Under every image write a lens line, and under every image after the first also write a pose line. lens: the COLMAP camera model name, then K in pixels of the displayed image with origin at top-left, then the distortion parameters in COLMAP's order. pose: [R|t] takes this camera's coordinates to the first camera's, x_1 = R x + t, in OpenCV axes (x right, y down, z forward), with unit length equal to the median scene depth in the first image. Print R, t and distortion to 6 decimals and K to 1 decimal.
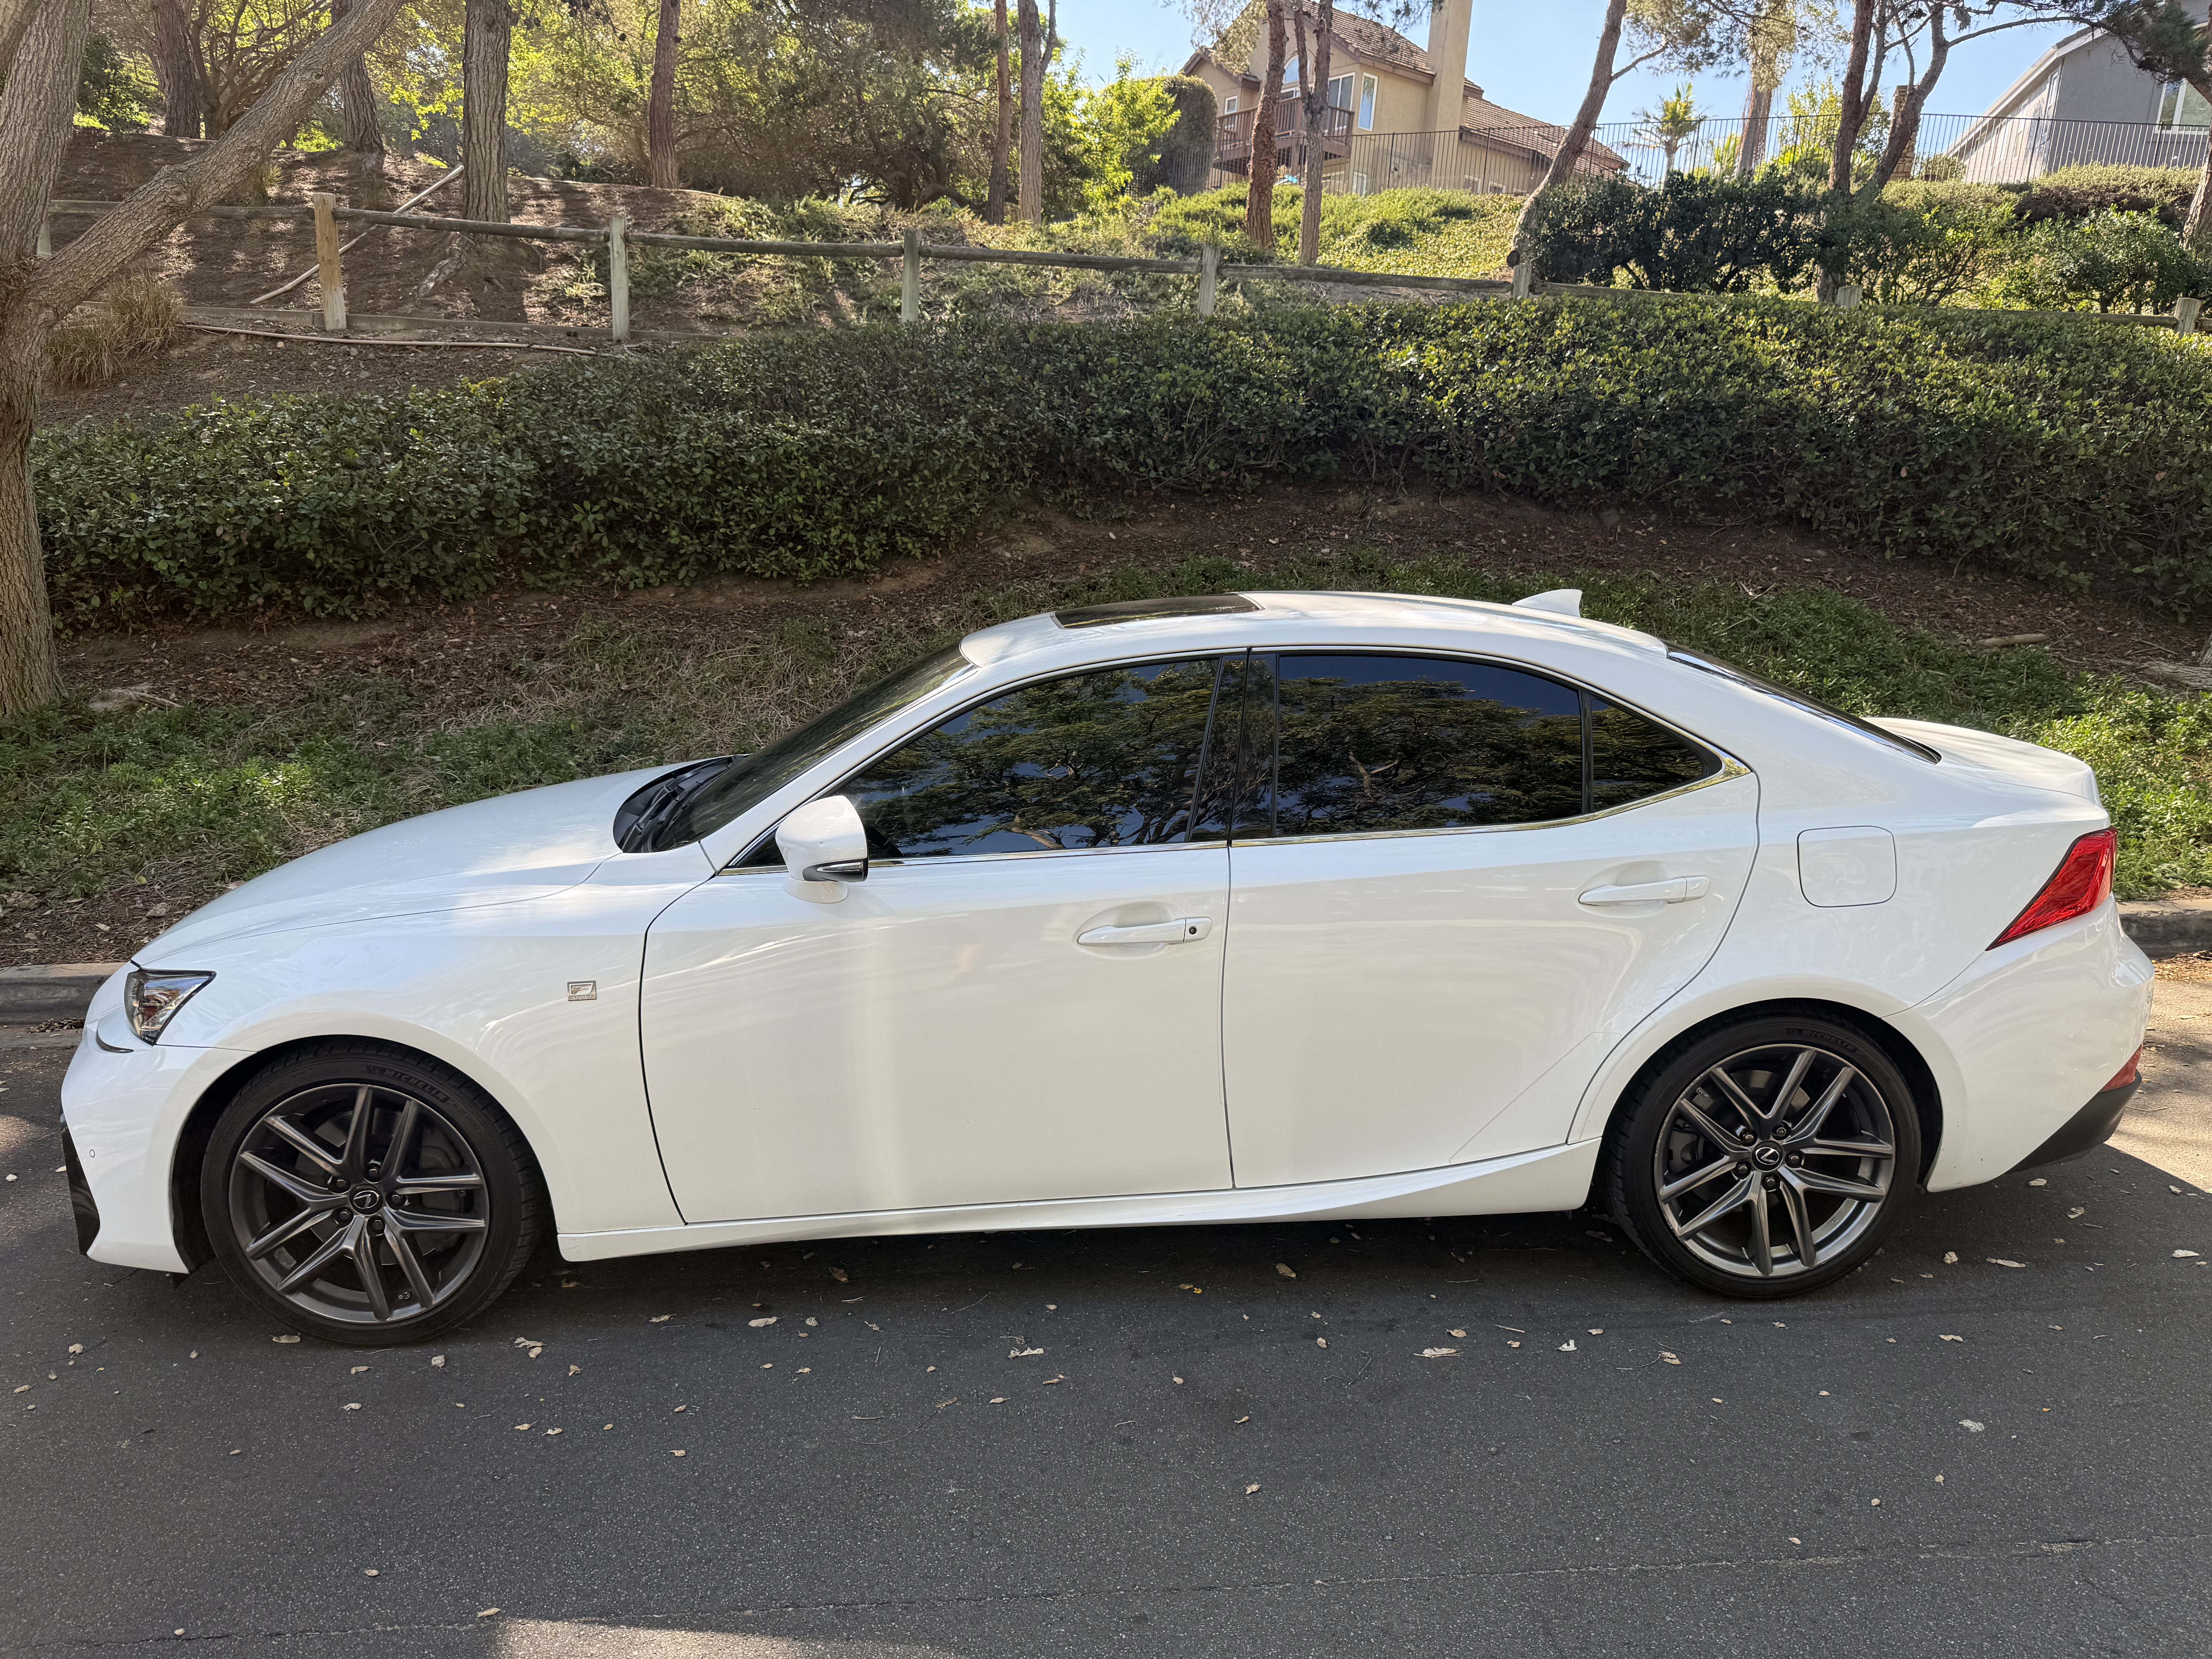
lens RADIAL K [[1593.3, 0, 1114.1], [0, 1593.3, 833.9], [0, 0, 1]] dist [0.021897, -0.031777]
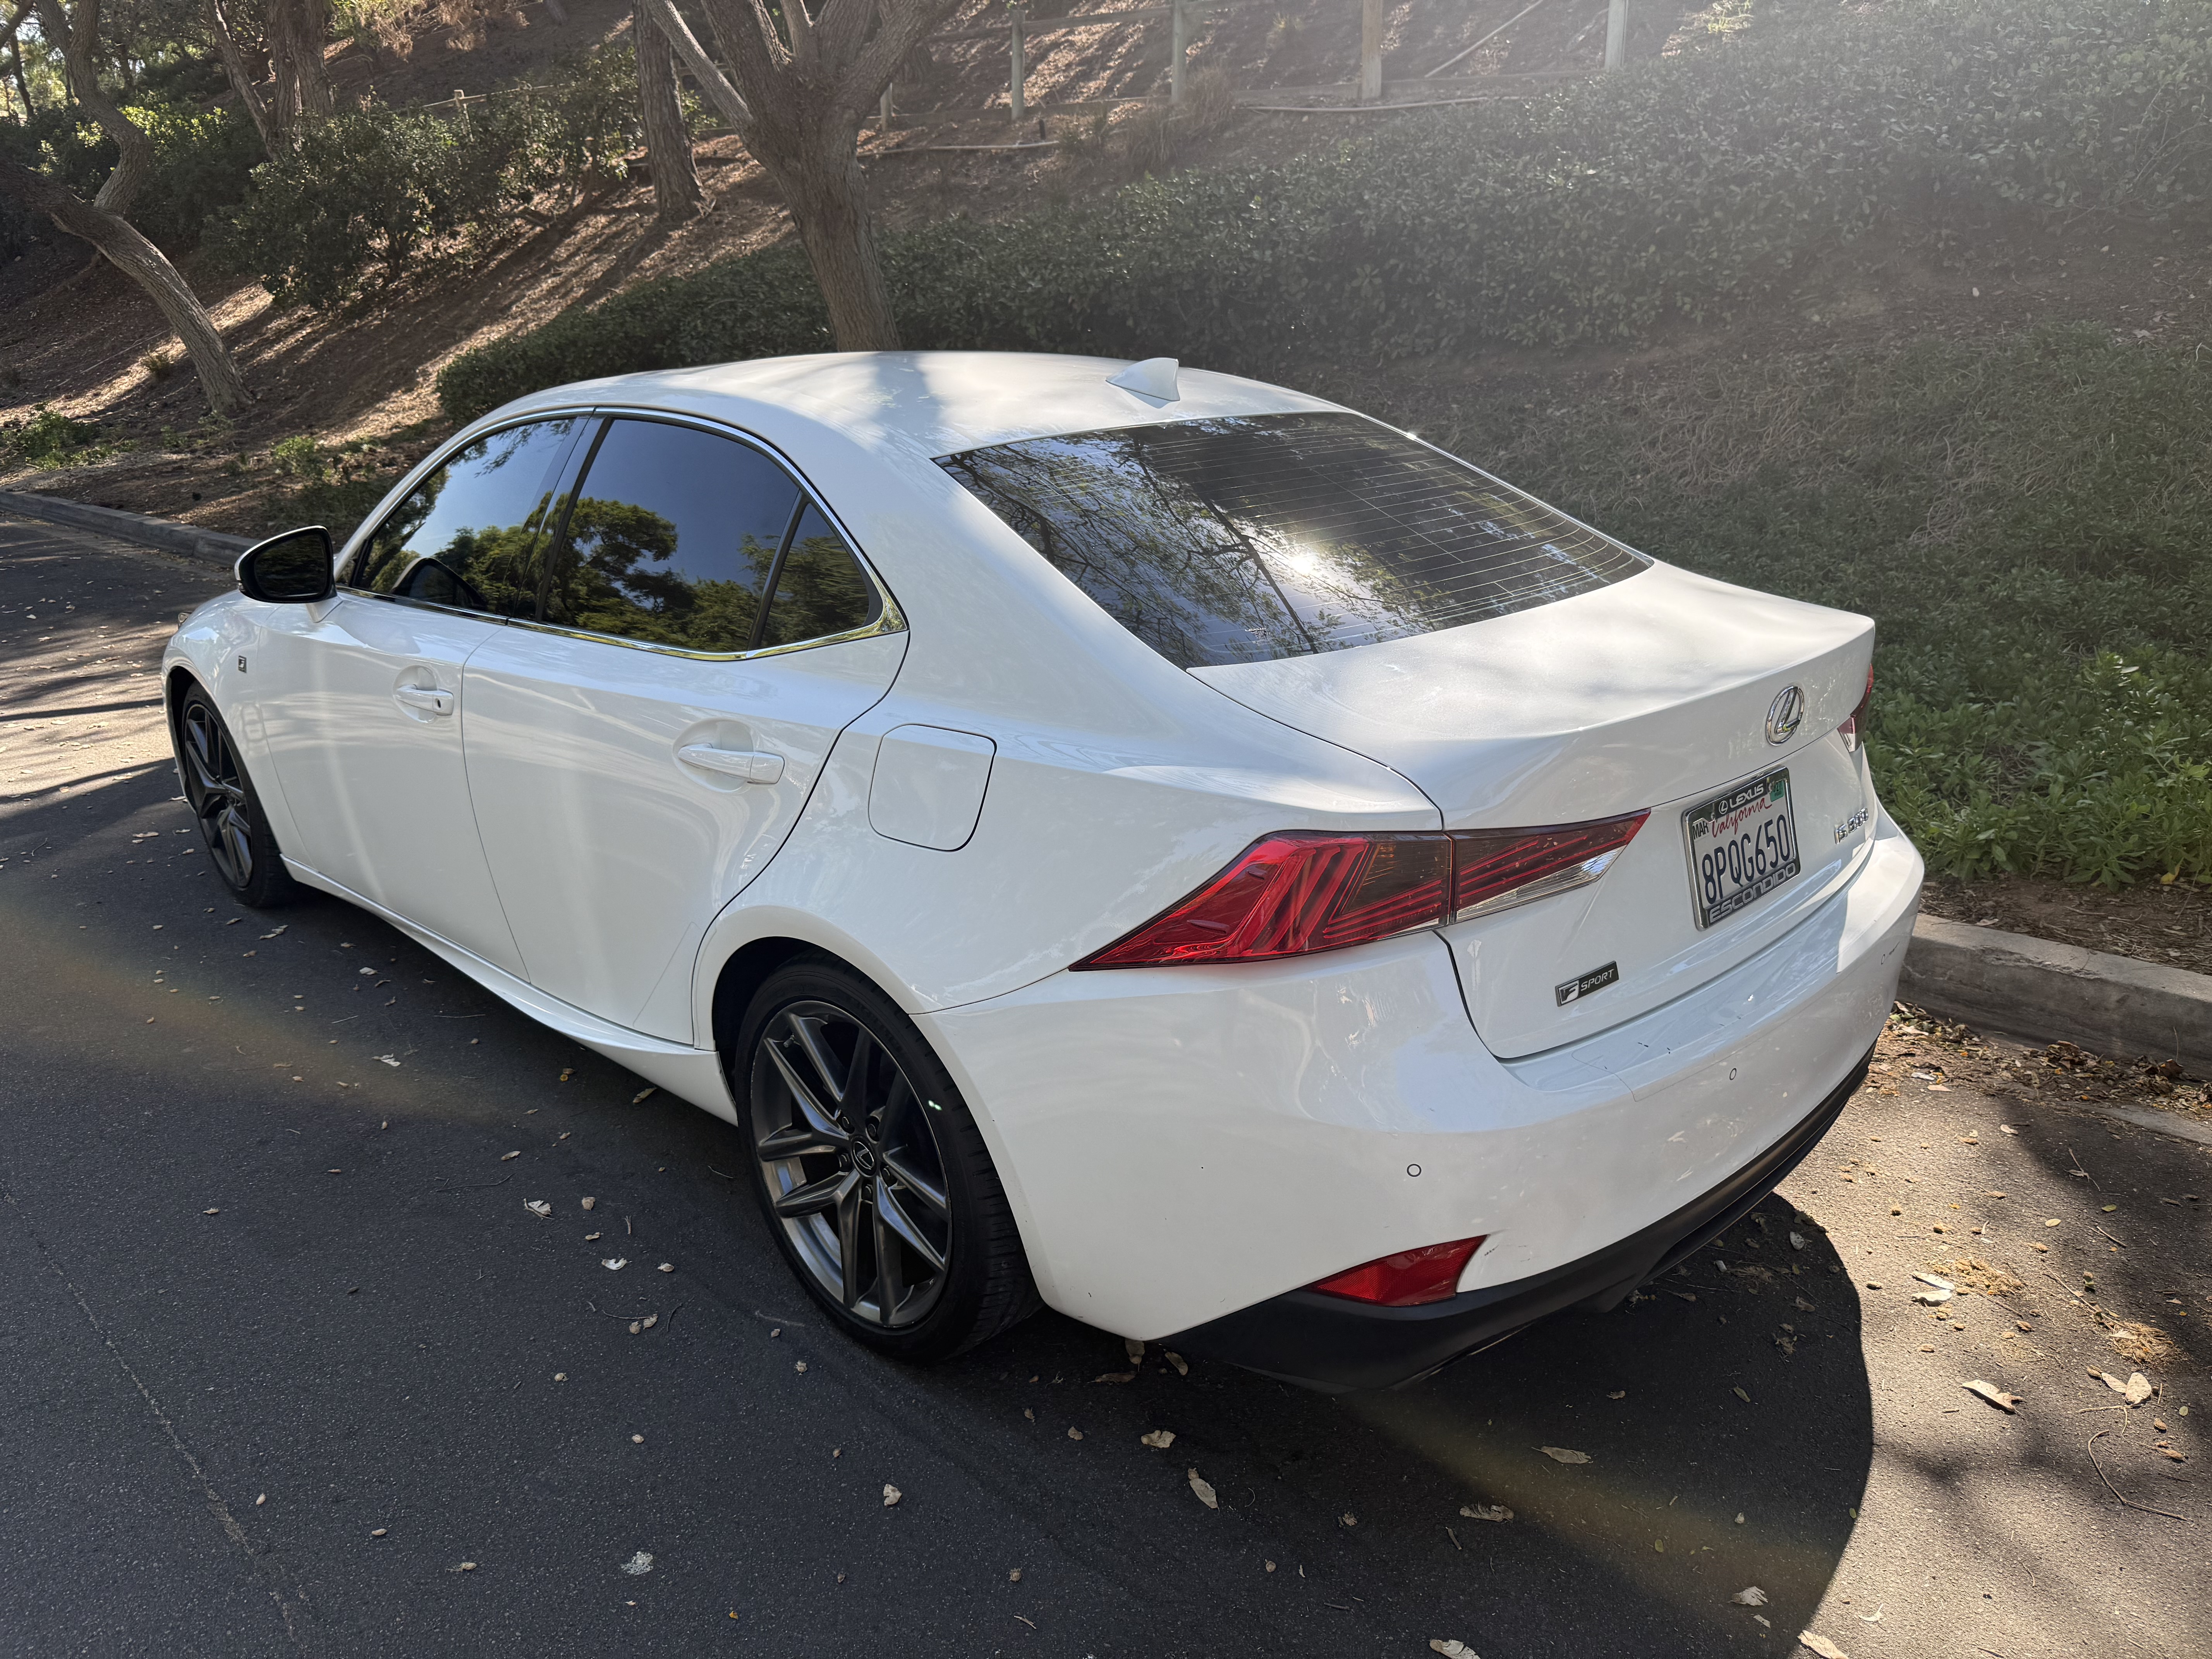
lens RADIAL K [[1593.3, 0, 1099.3], [0, 1593.3, 830.6], [0, 0, 1]] dist [0.021897, -0.031777]
pose [[0.681035, 0.220751, -0.698183, 0.314071], [-0.126629, 0.974616, 0.184634, -0.029974], [0.721219, -0.037332, 0.691701, 0.192941]]
